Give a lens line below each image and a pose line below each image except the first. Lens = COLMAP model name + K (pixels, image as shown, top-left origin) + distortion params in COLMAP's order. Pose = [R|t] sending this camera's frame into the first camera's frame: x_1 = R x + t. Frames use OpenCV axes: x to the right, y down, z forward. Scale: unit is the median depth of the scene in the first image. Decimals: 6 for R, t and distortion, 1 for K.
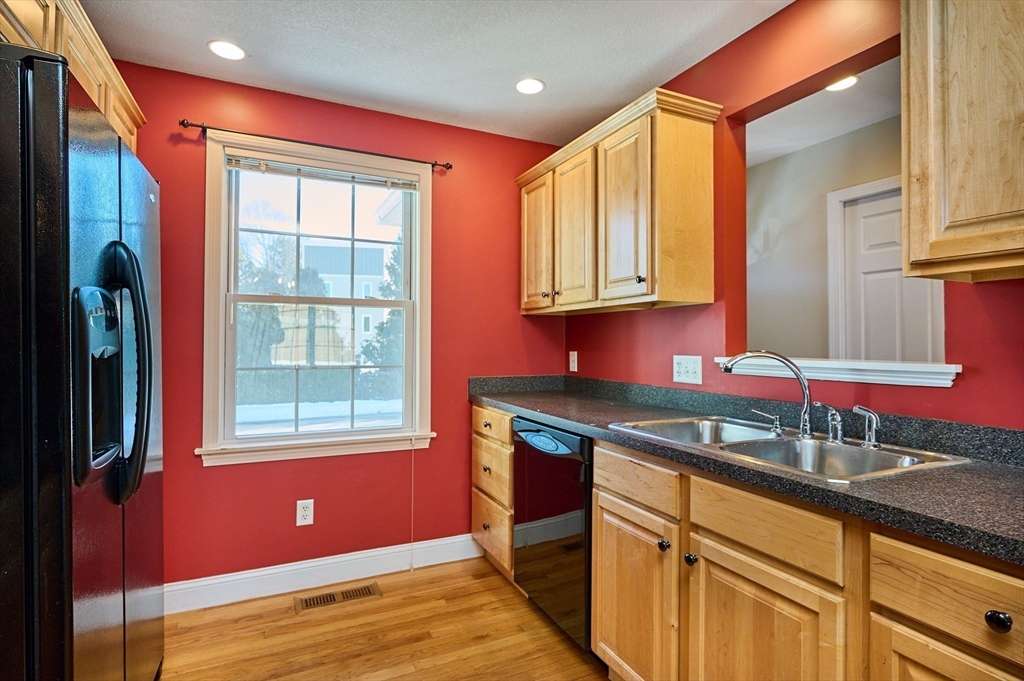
lens RADIAL K [[521.2, 0, 520.6], [0, 521.2, 336.7], [0, 0, 1]] dist [-0.002339, -0.000120]
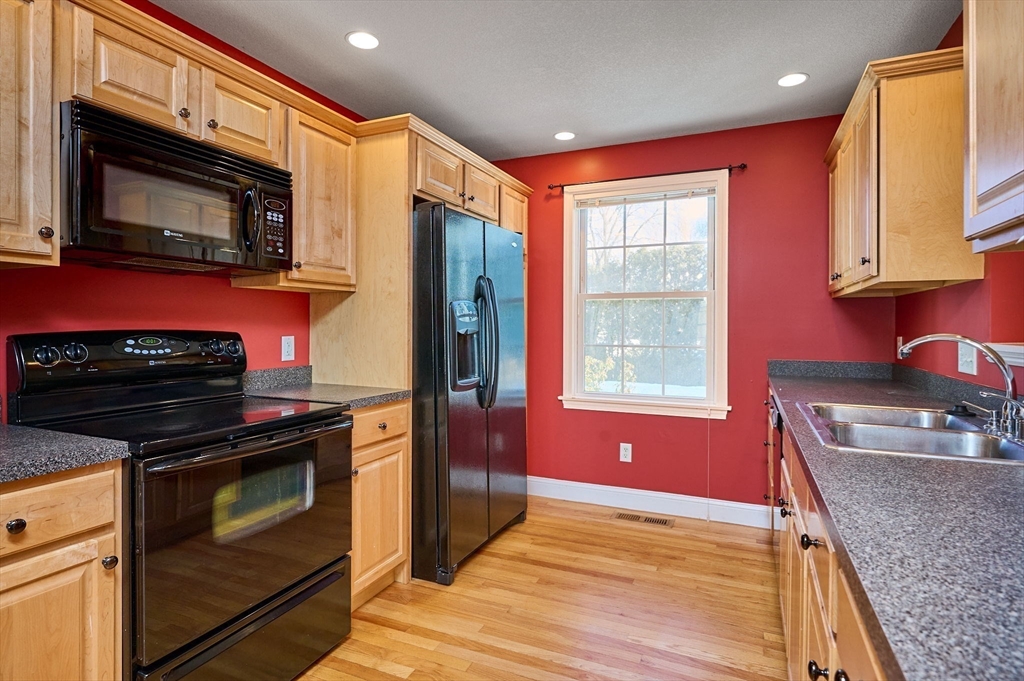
lens RADIAL K [[521.2, 0, 506.9], [0, 521.2, 333.0], [0, 0, 1]] dist [-0.002339, -0.000120]
pose [[0.646318, 0.006170, -0.763043, 0.434908], [0.008785, 0.999841, 0.015526, 0.002755], [0.763018, -0.016738, 0.646161, -0.111105]]
